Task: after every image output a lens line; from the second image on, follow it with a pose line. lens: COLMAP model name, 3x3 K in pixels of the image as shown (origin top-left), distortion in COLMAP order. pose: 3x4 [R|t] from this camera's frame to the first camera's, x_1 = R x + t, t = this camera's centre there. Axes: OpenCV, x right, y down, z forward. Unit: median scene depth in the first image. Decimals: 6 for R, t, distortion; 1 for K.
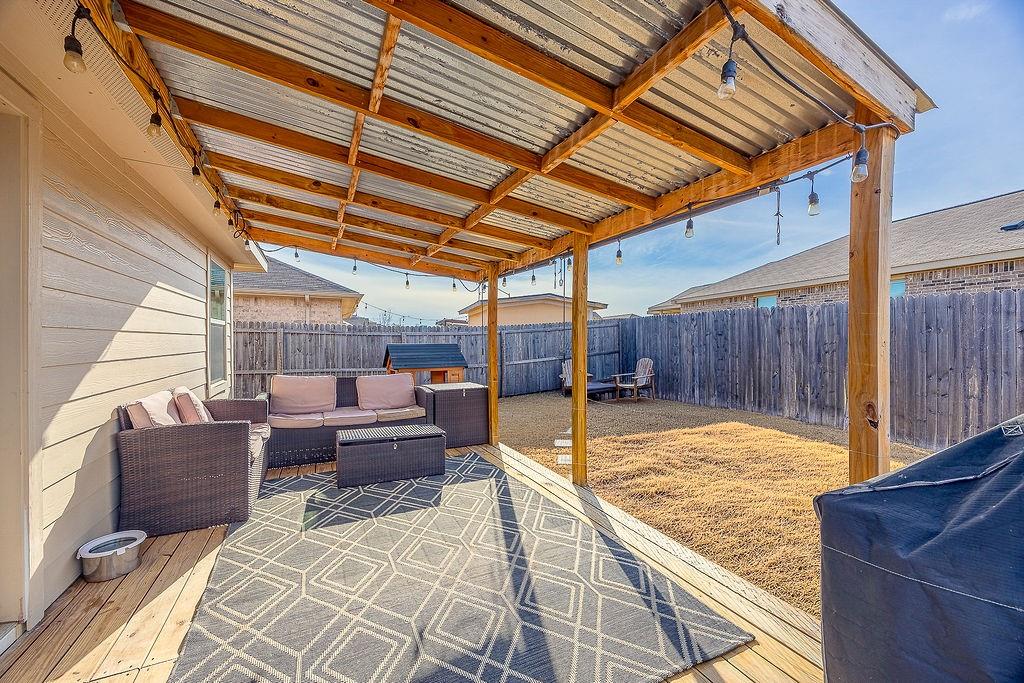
lens RADIAL K [[393.6, 0, 514.5], [0, 393.6, 343.1], [0, 0, 1]] dist [-0.005460, 0.001077]
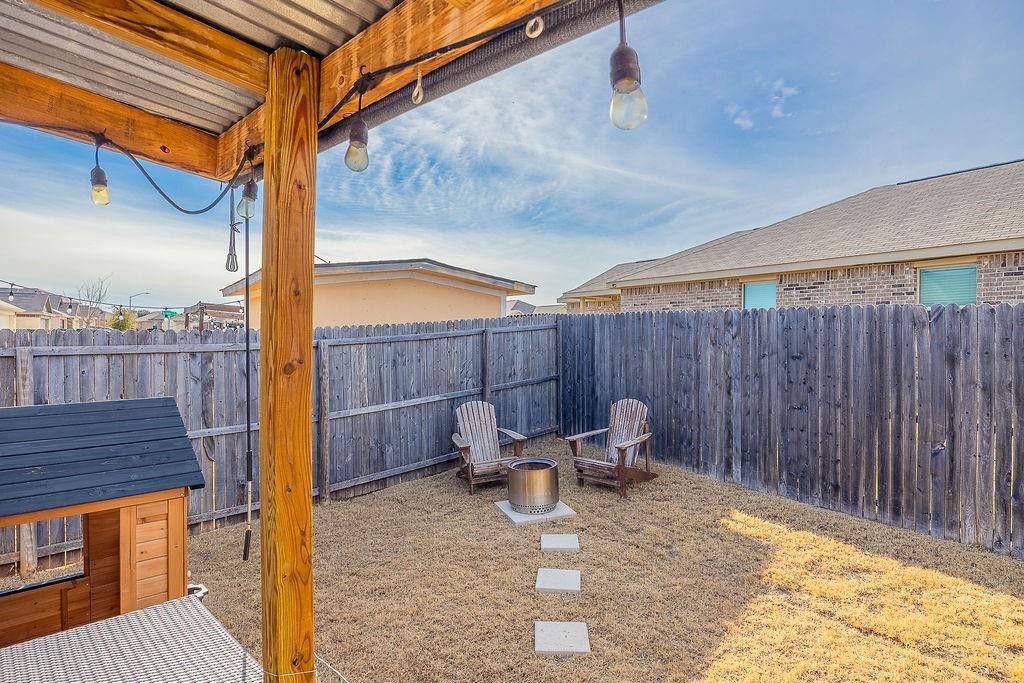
lens RADIAL K [[568.0, 0, 515.4], [0, 568.0, 341.2], [0, 0, 1]] dist [-0.000967, 0.000853]
pose [[0.953528, 0.005549, 0.301253, -0.017208], [-0.006631, 0.999975, 0.002569, -0.034643], [-0.301231, -0.004447, 0.953541, 0.366598]]
